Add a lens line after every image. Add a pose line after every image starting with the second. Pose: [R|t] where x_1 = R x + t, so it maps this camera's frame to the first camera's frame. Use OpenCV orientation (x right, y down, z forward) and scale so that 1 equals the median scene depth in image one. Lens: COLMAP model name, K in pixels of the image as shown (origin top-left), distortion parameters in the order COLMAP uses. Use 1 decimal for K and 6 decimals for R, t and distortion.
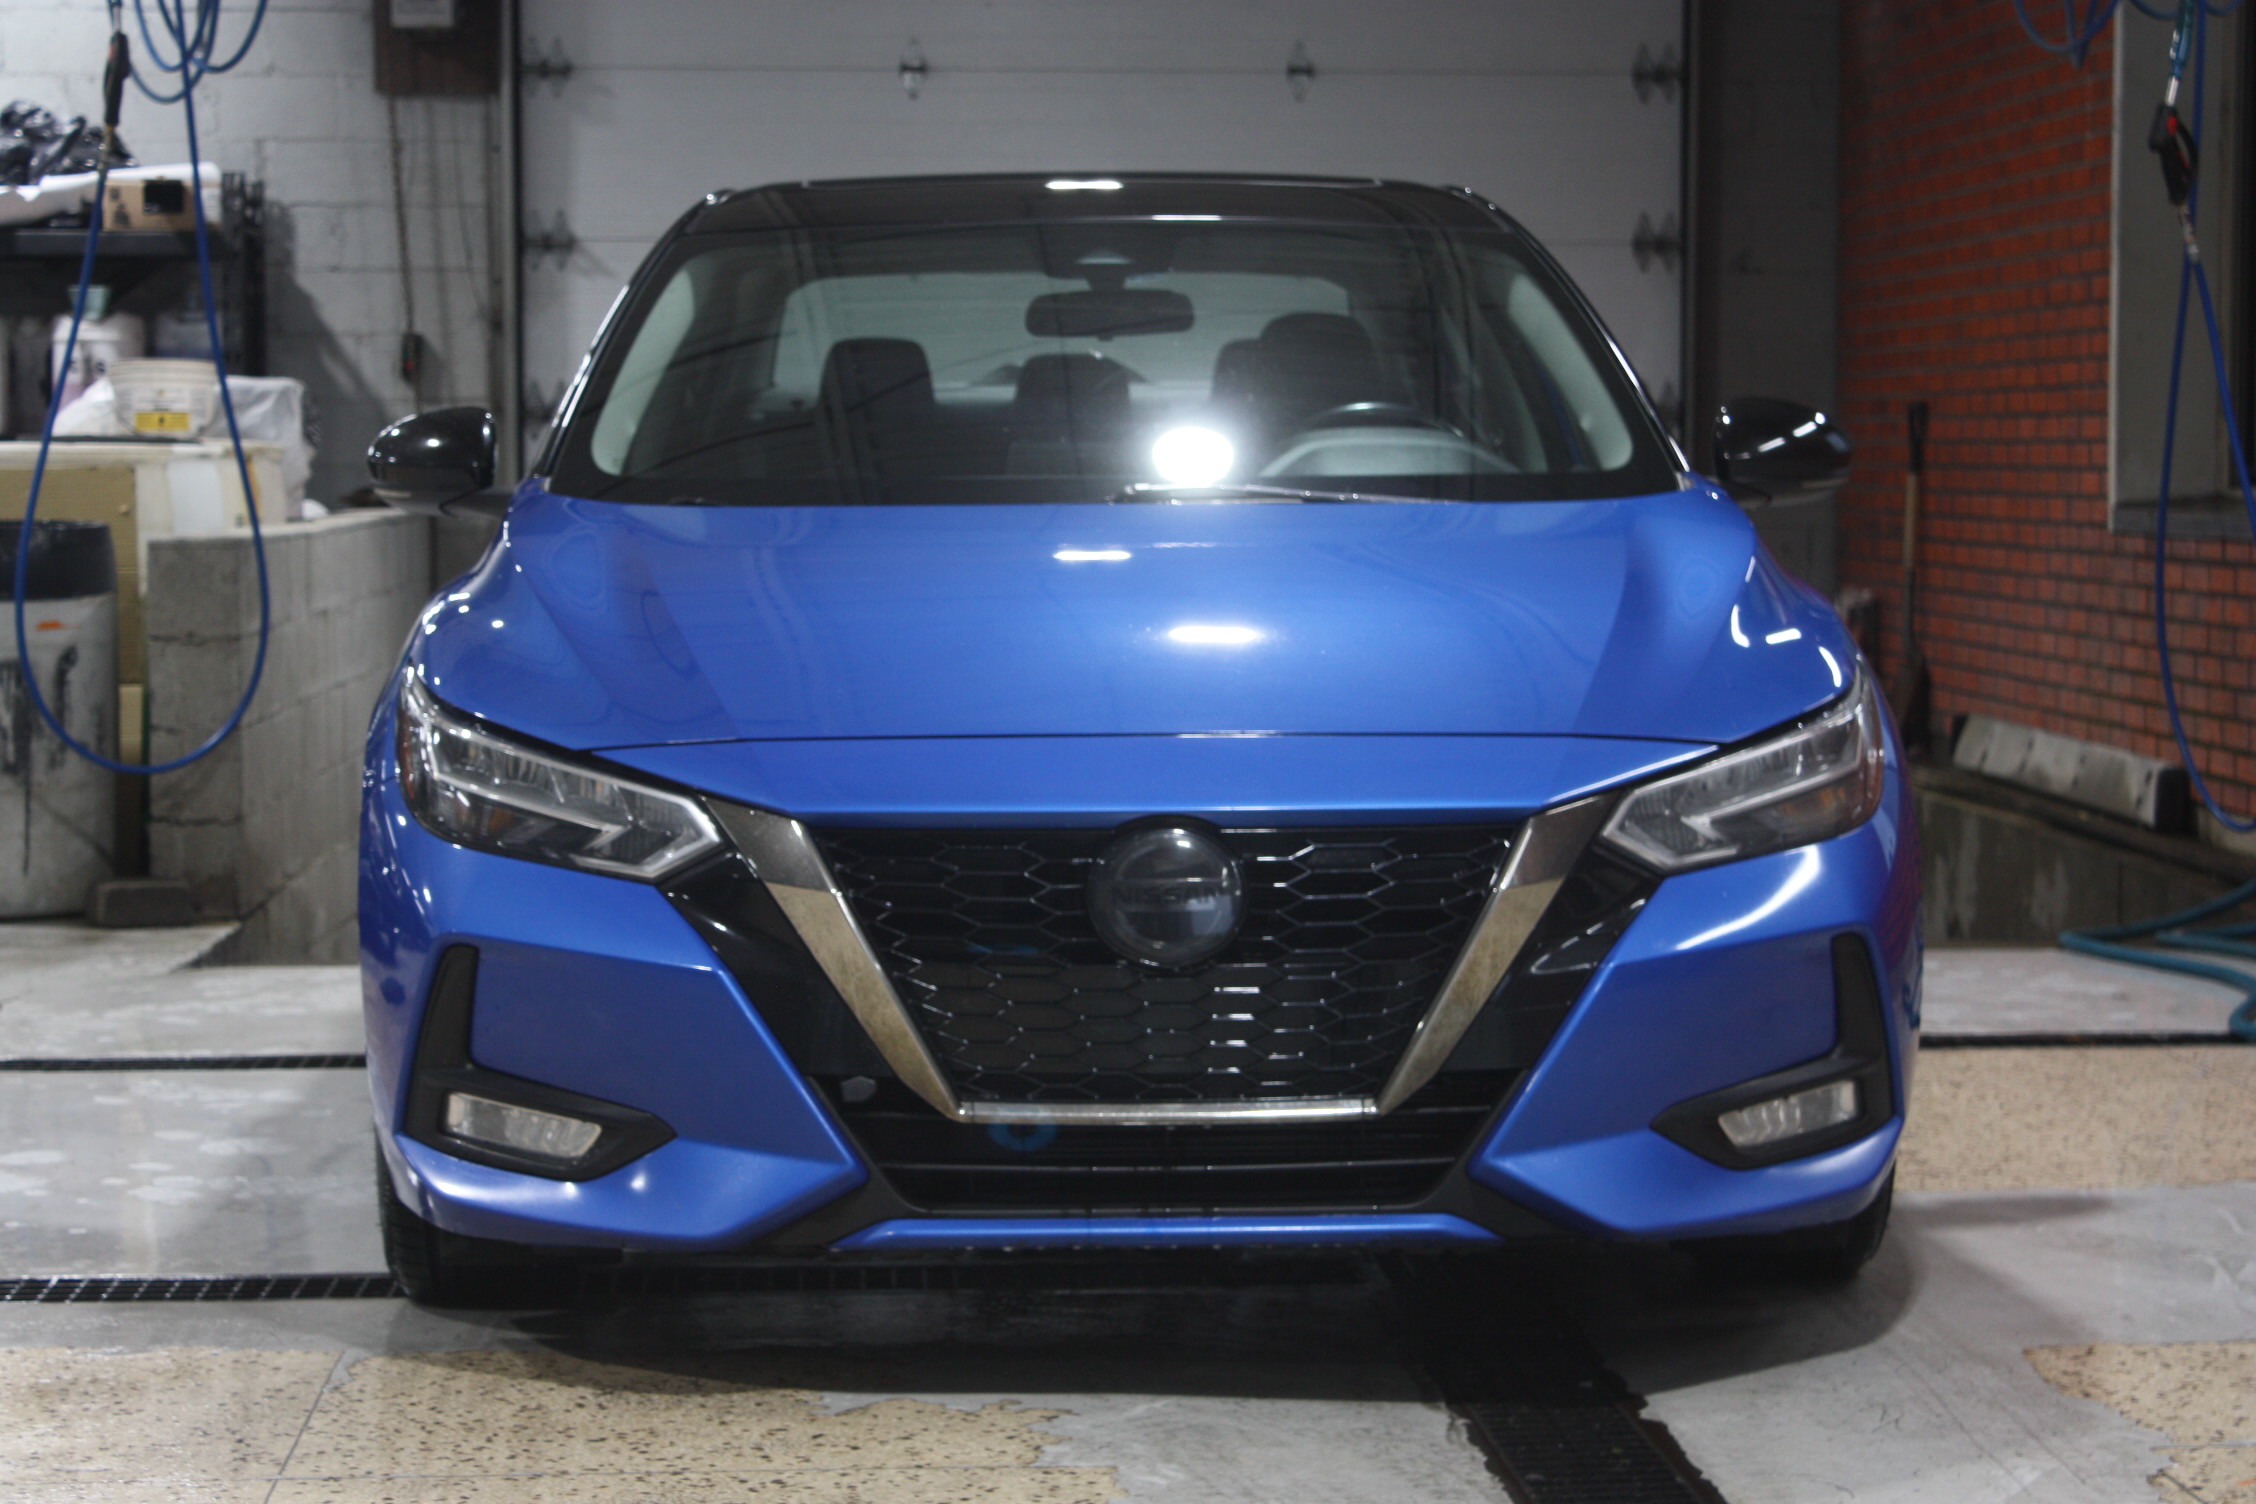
lens RADIAL K [[5007.3, 0, 1127.8], [0, 5007.3, 756.7], [0, 0, 1]] dist [0.273001, 0.000000]
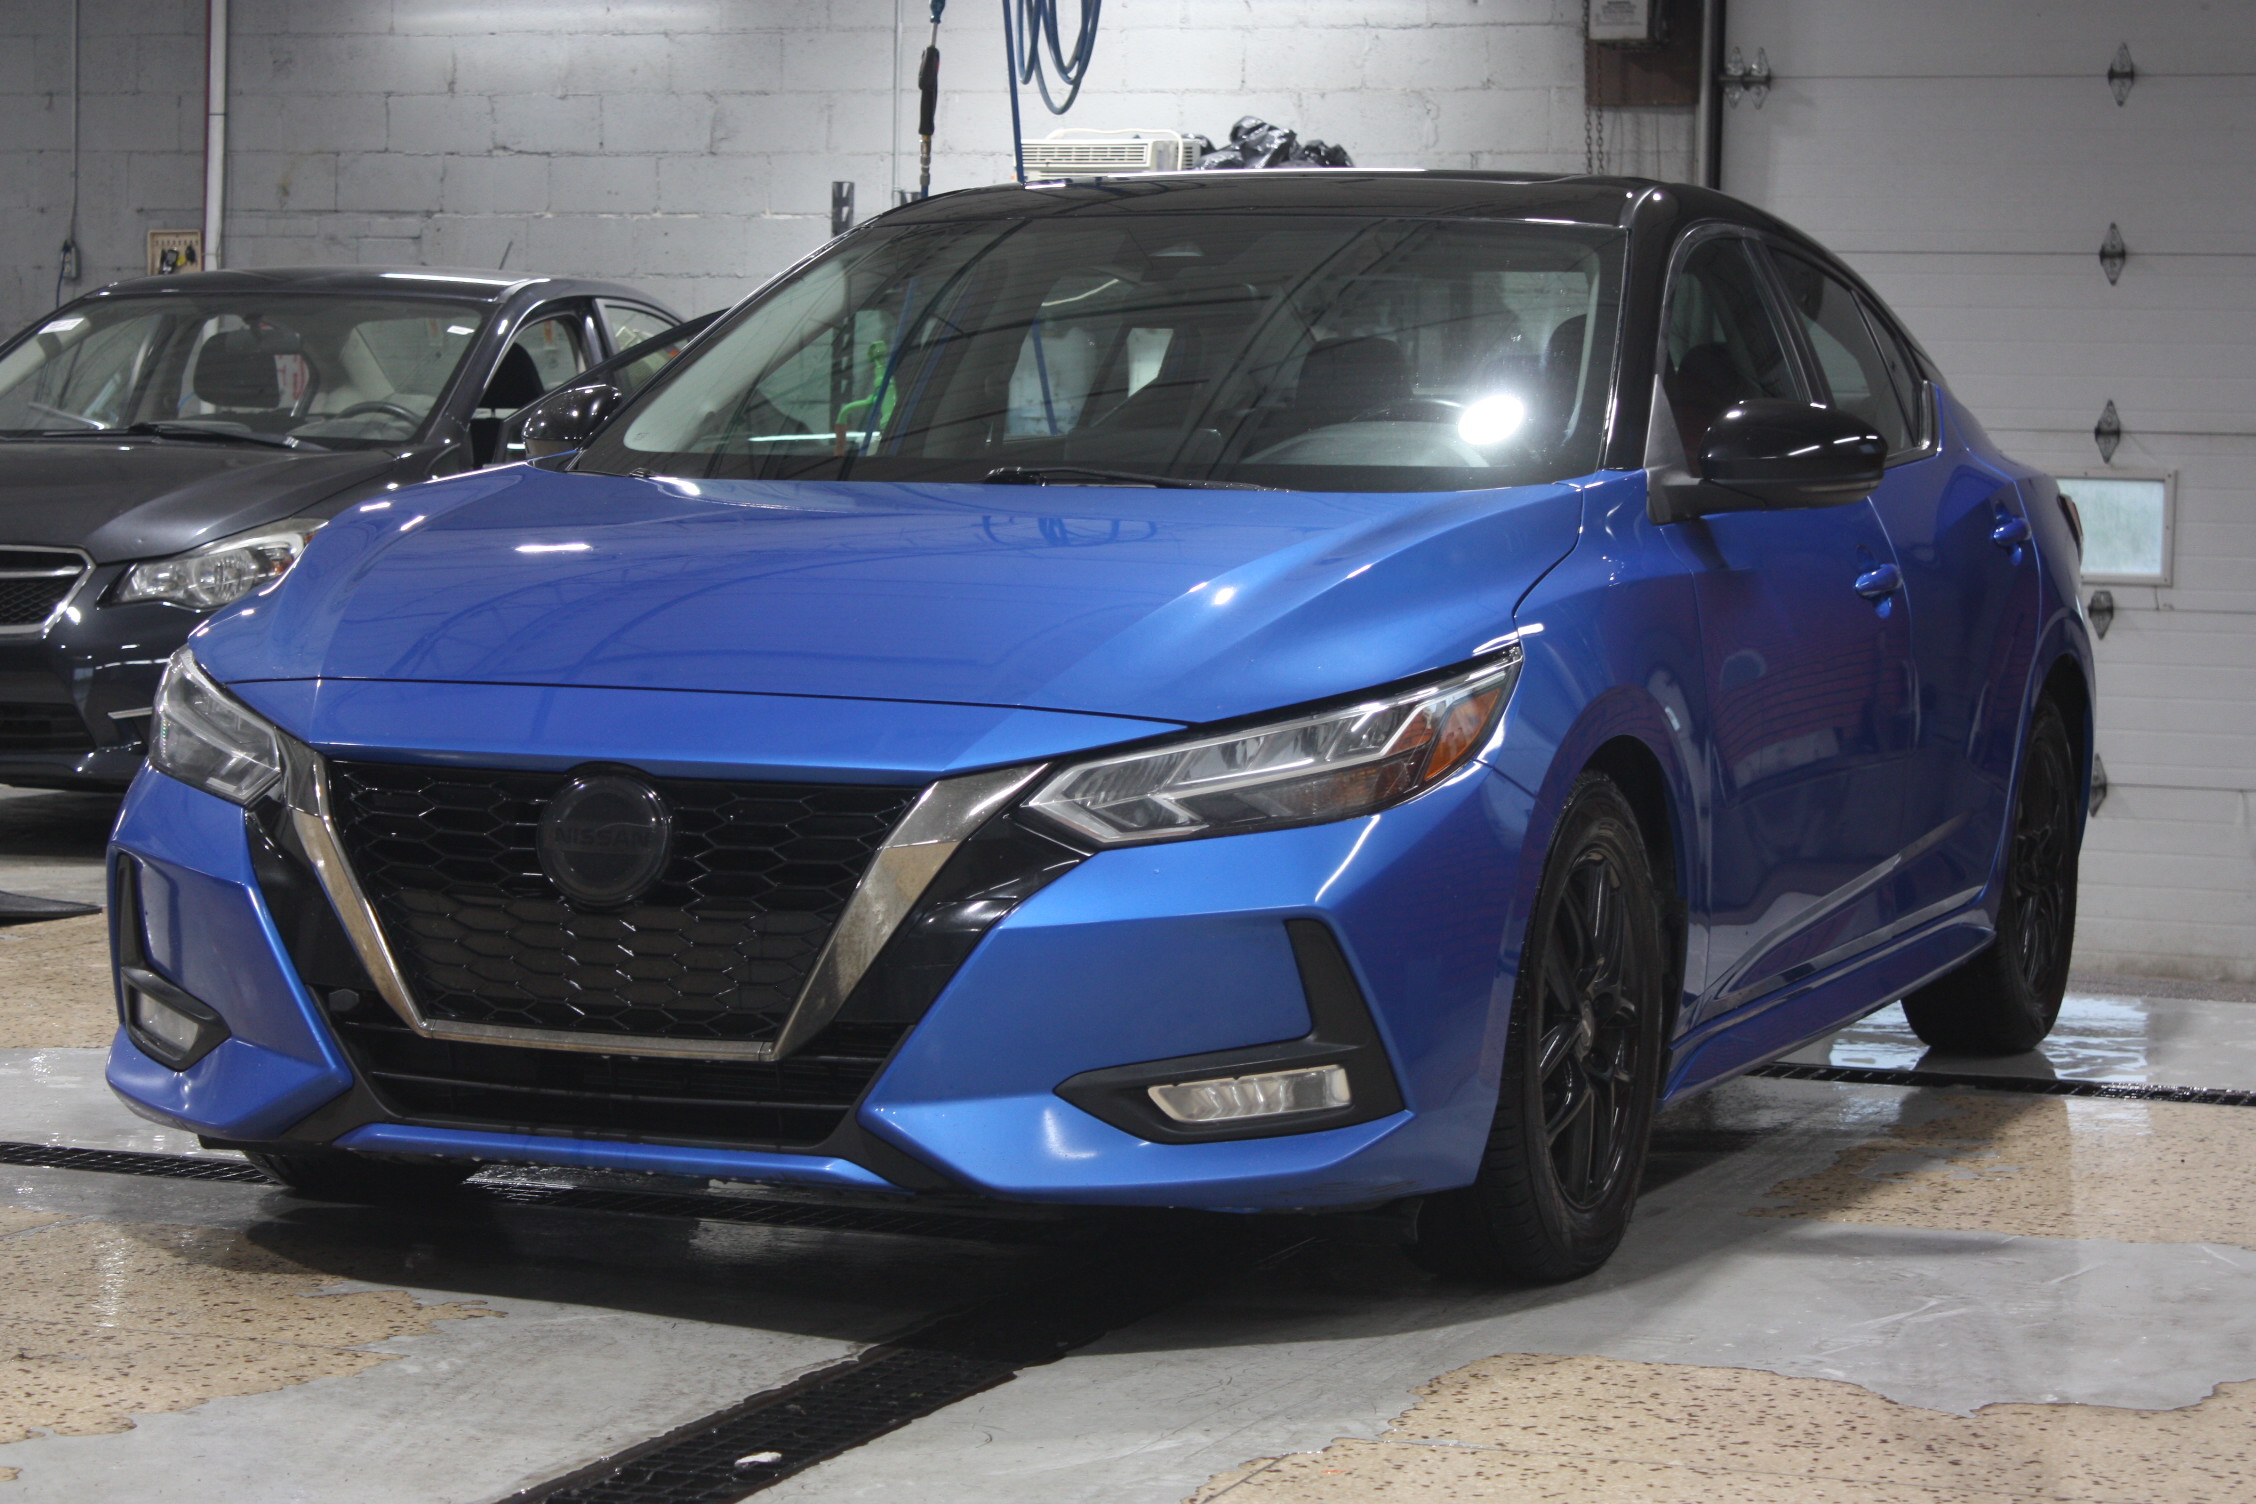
lens RADIAL K [[5223.8, 0, 1128.1], [0, 5223.8, 748.8], [0, 0, 1]] dist [0.113558, 0.000000]
pose [[0.924181, 0.048001, -0.378926, 0.512943], [-0.051685, 0.998663, 0.000450, 0.002558], [0.378441, 0.019169, 0.925427, 0.013365]]
